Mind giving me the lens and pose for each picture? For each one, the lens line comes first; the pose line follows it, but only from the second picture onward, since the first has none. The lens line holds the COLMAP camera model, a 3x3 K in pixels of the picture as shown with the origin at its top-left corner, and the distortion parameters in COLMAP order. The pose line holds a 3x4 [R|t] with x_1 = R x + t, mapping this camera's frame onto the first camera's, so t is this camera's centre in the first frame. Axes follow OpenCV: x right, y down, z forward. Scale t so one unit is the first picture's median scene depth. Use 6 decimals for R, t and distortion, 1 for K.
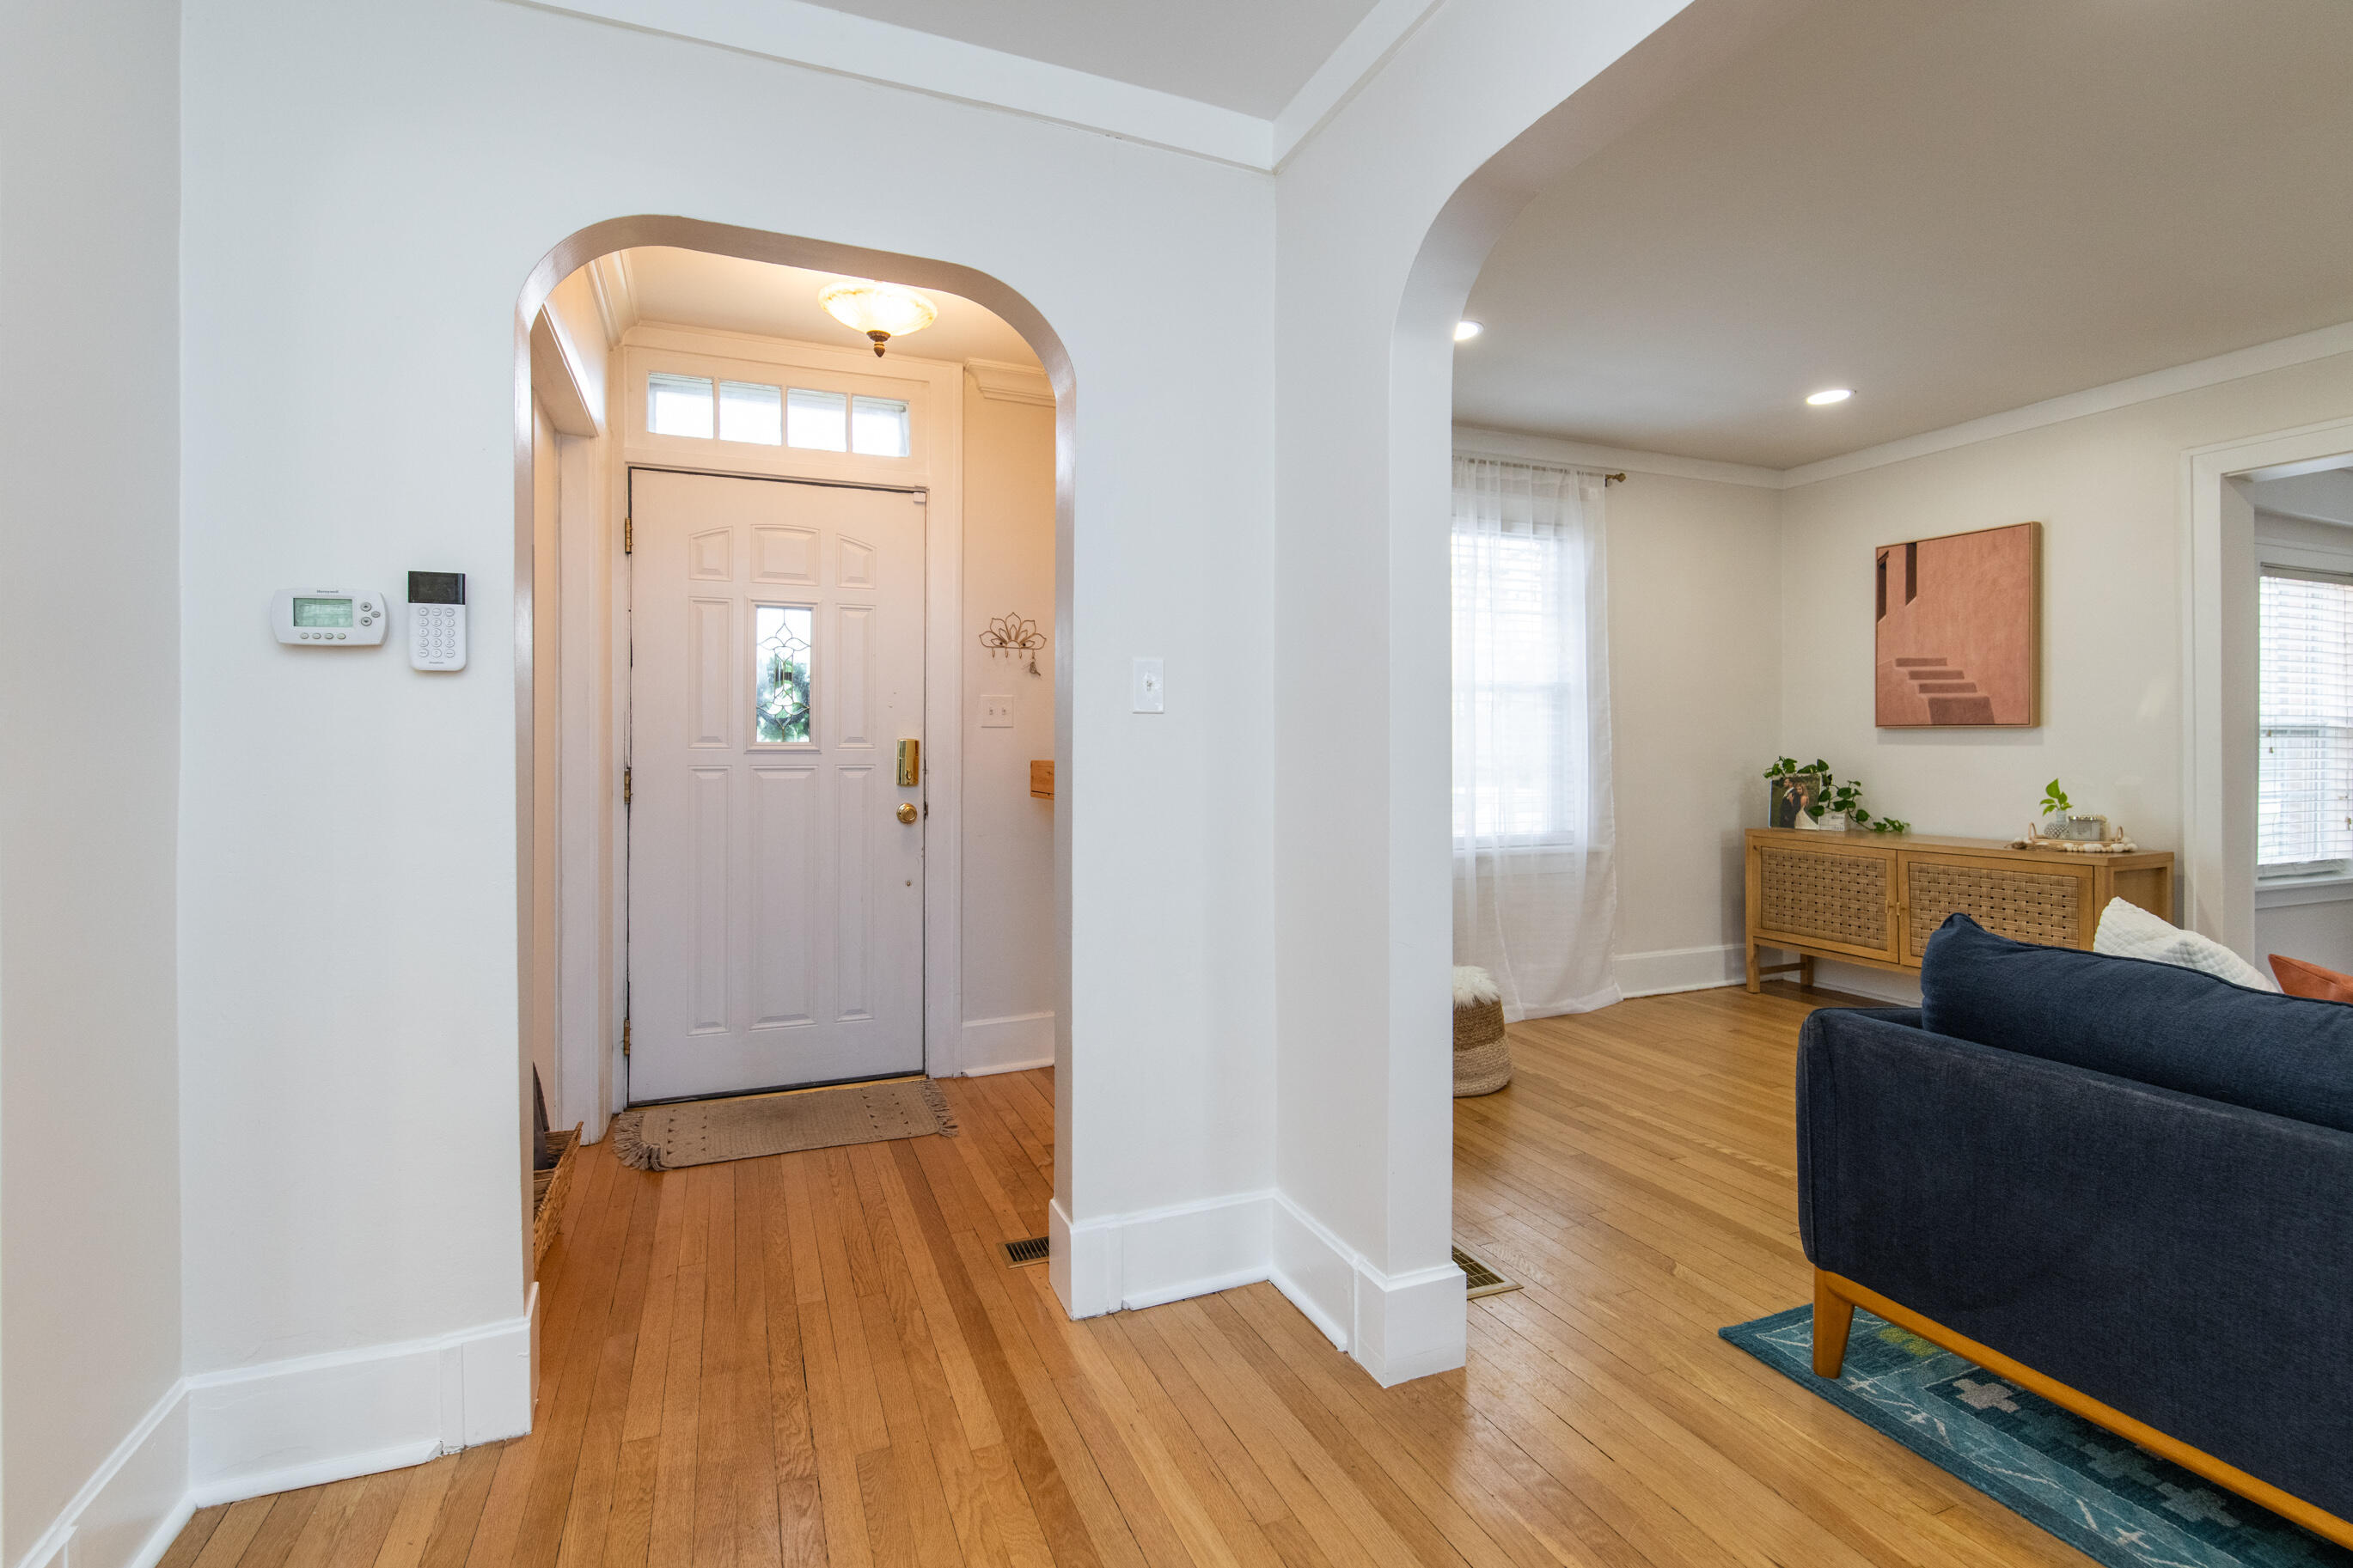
lens RADIAL K [[1042.3, 0, 1160.5], [0, 1042.3, 739.8], [0, 0, 1]] dist [0.001389, -0.000227]
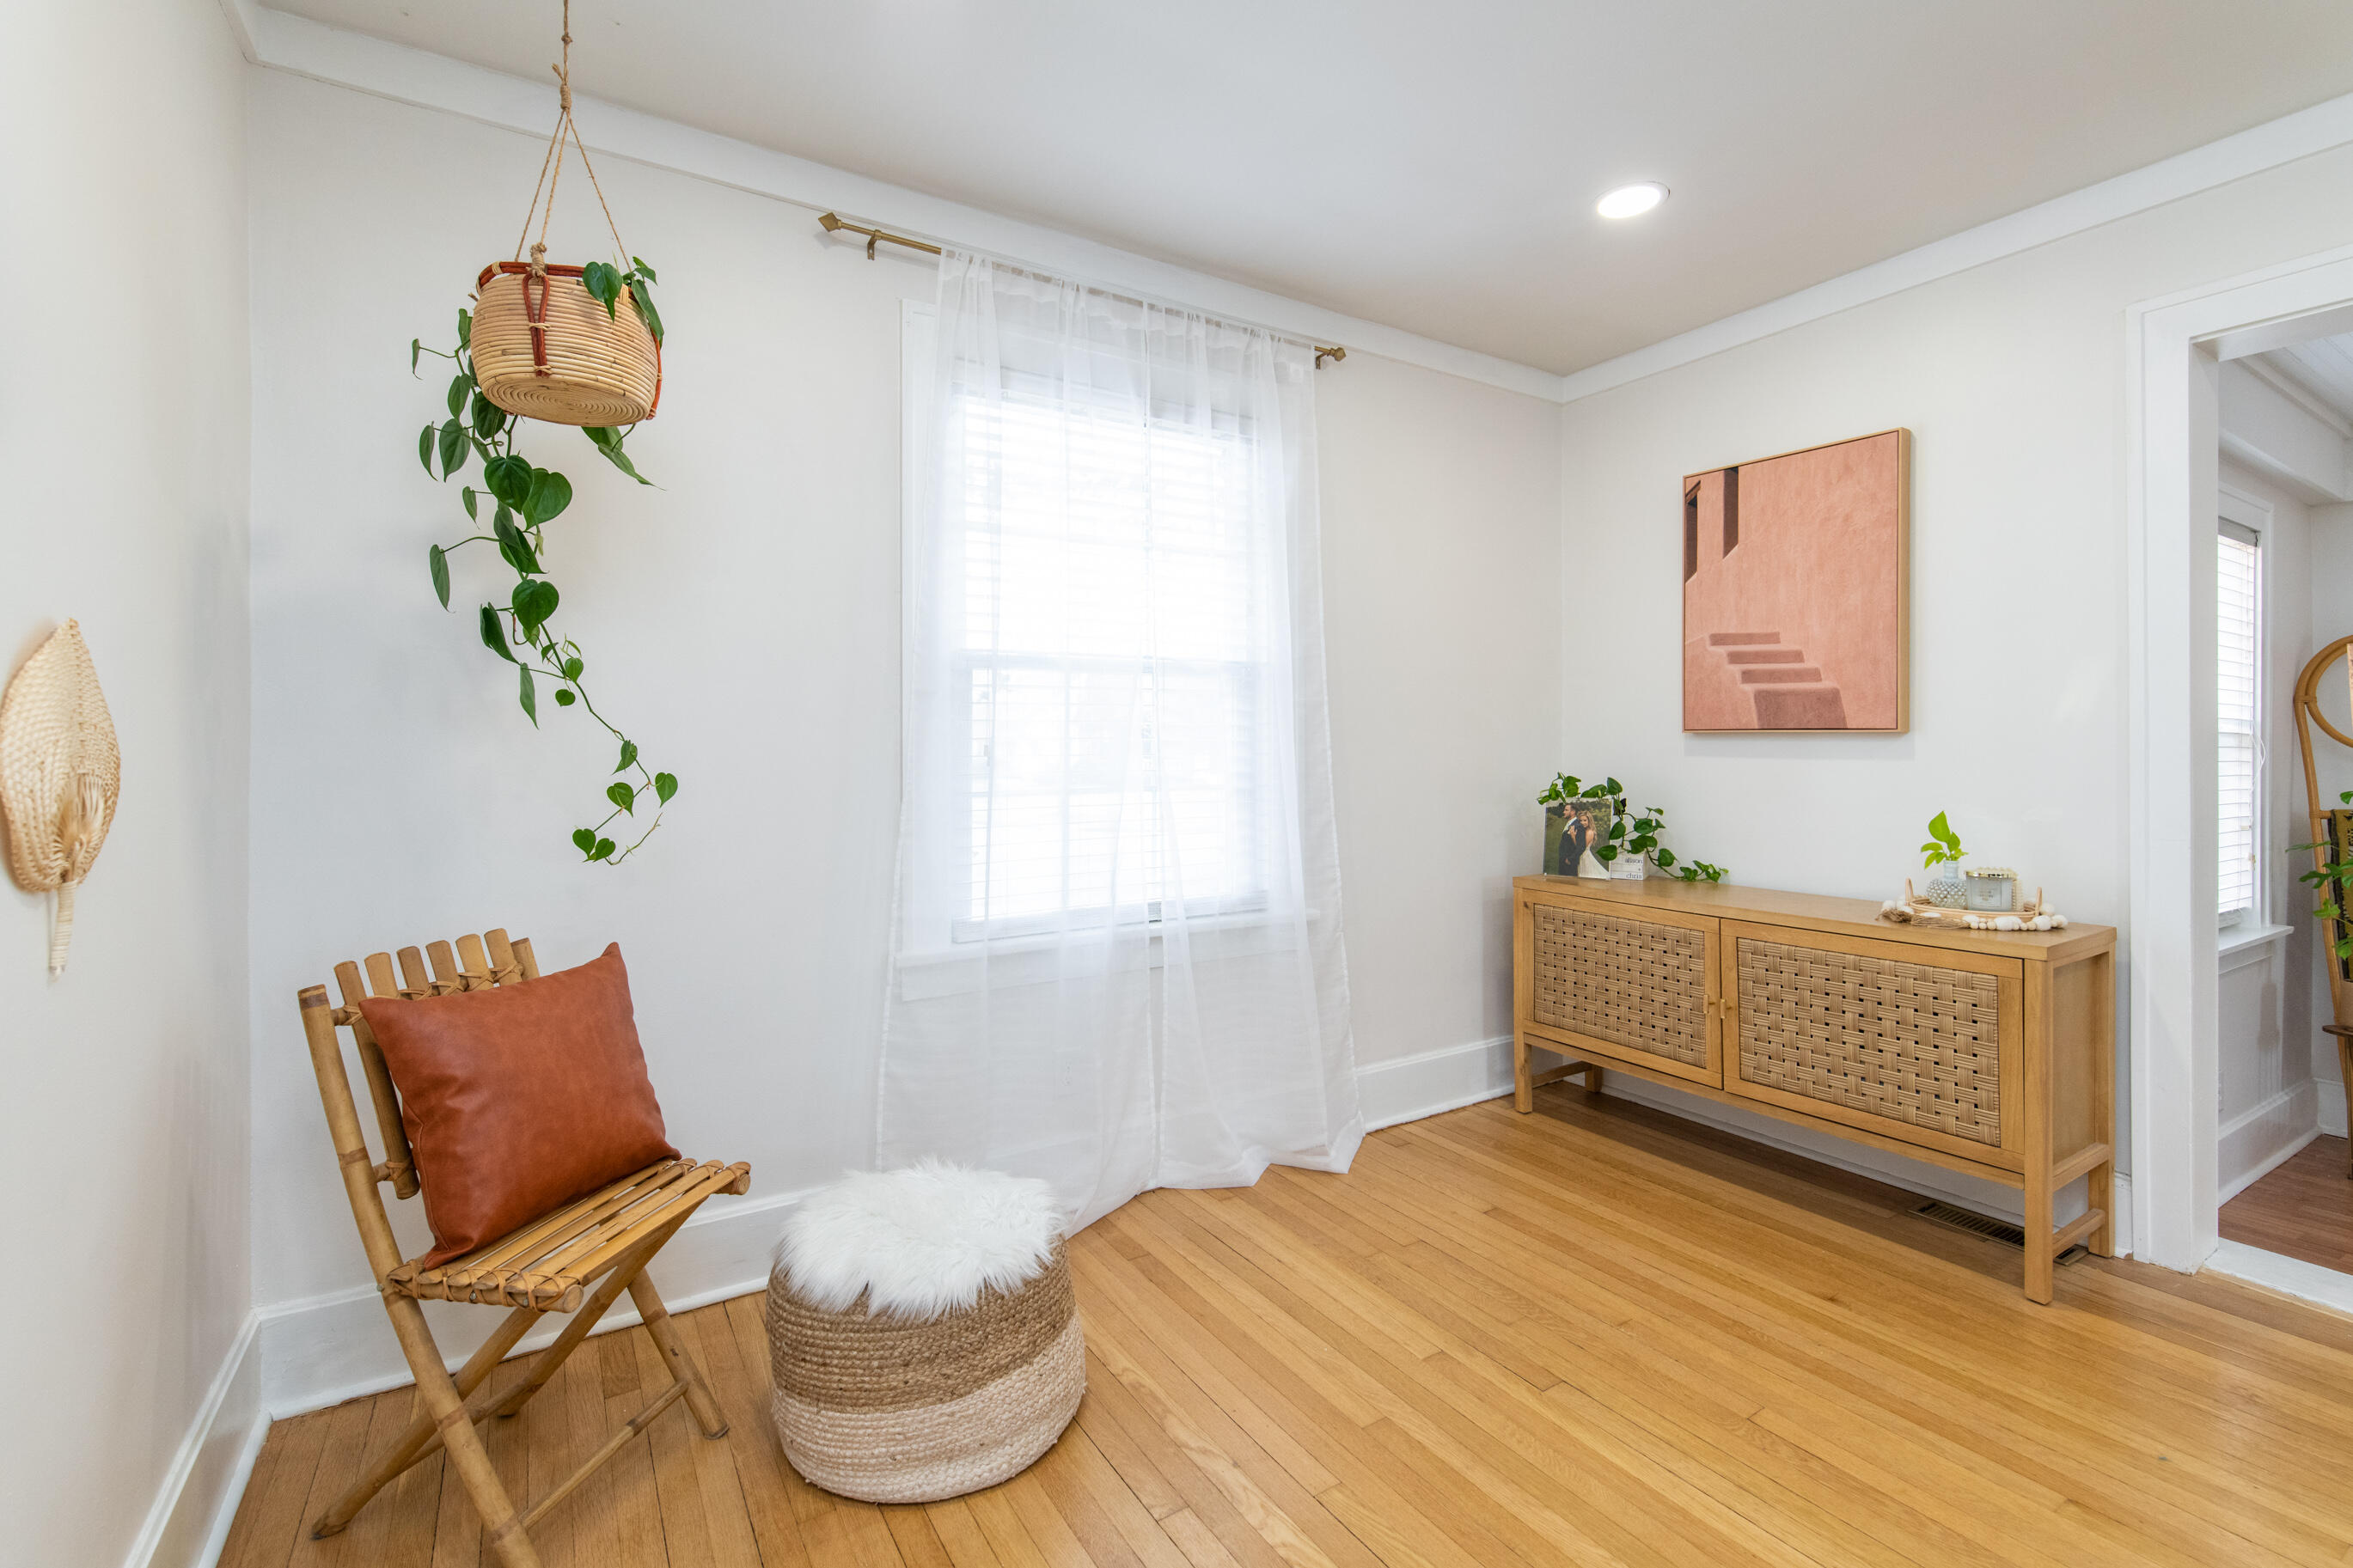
lens RADIAL K [[1031.7, 0, 1182.5], [0, 1031.7, 735.3], [0, 0, 1]] dist [0.000335, 0.000121]
pose [[0.983160, 0.003151, 0.182720, 0.233406], [-0.002058, 0.999979, -0.006169, -0.005058], [-0.182735, 0.005689, 0.983146, 0.388883]]
